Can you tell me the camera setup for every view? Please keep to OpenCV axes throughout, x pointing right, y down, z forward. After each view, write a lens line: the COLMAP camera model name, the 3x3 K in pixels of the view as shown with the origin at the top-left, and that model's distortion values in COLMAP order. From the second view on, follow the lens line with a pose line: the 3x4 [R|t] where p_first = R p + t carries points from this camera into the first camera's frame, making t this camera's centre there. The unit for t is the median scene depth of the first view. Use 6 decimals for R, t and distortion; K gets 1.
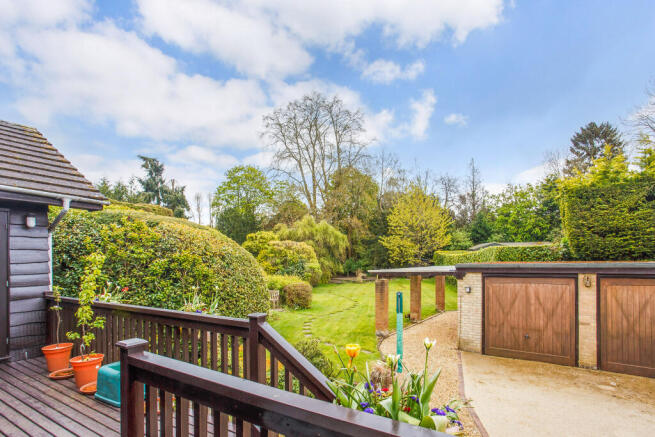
lens RADIAL K [[339.2, 0, 331.7], [0, 339.2, 241.2], [0, 0, 1]] dist [-0.000350, 0.002370]
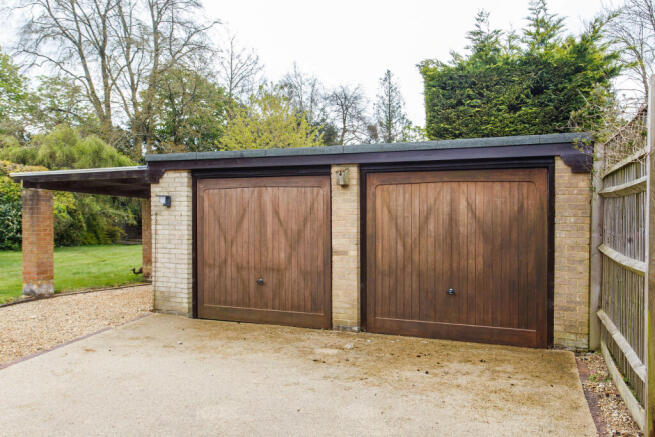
lens RADIAL K [[502.3, 0, 326.7], [0, 502.3, 219.4], [0, 0, 1]] dist [-0.003433, 0.002175]
pose [[0.986339, 0.010088, 0.164418, 0.538850], [-0.011741, 0.999890, 0.009084, 0.166146], [-0.164308, -0.010891, 0.986349, 0.153771]]
